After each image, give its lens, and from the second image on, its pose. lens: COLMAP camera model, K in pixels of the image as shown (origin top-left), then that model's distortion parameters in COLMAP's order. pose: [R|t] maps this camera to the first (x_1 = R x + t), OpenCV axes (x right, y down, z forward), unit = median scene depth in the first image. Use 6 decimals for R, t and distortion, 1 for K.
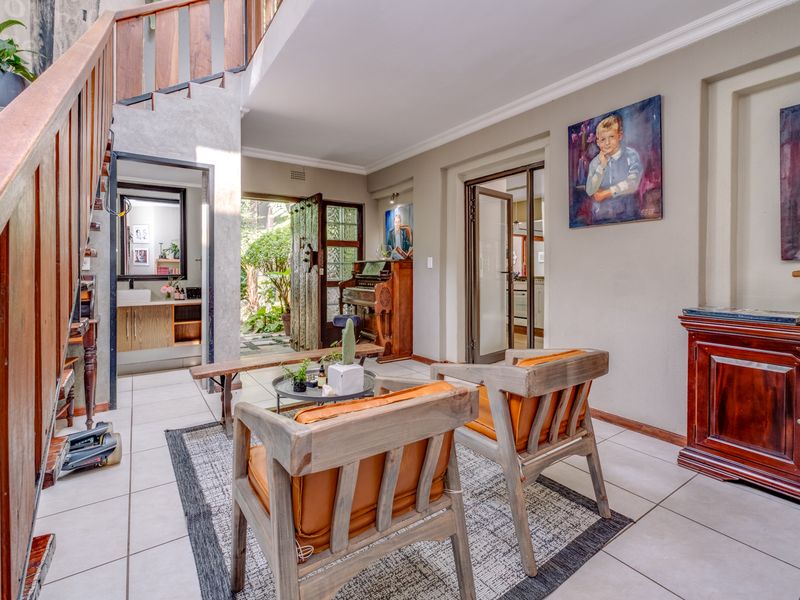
lens RADIAL K [[392.1, 0, 415.9], [0, 392.1, 272.5], [0, 0, 1]] dist [-0.002618, 0.000005]
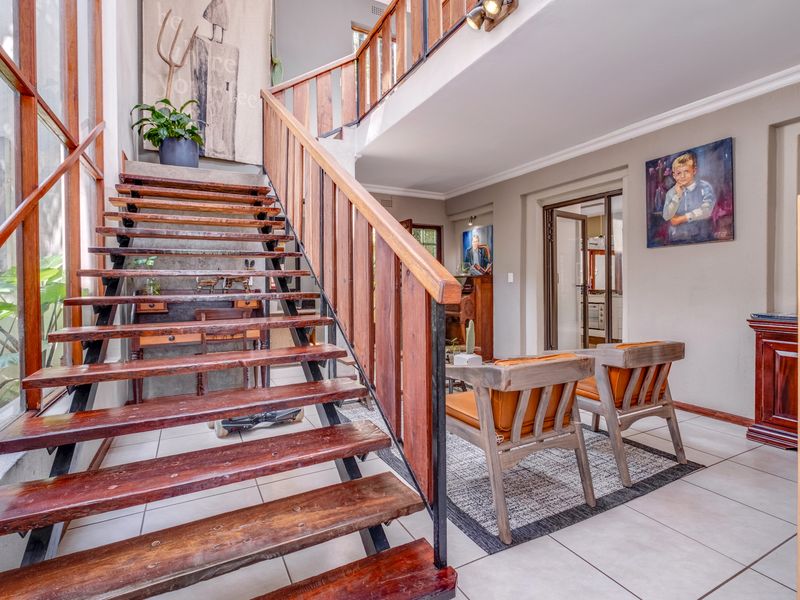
lens RADIAL K [[388.3, 0, 400.2], [0, 388.3, 287.7], [0, 0, 1]] dist [0.000923, 0.000281]
pose [[0.984669, -0.004619, -0.174373, -0.154589], [0.004903, 0.999987, 0.001198, 0.002502], [0.174365, -0.002034, 0.984679, -0.317490]]
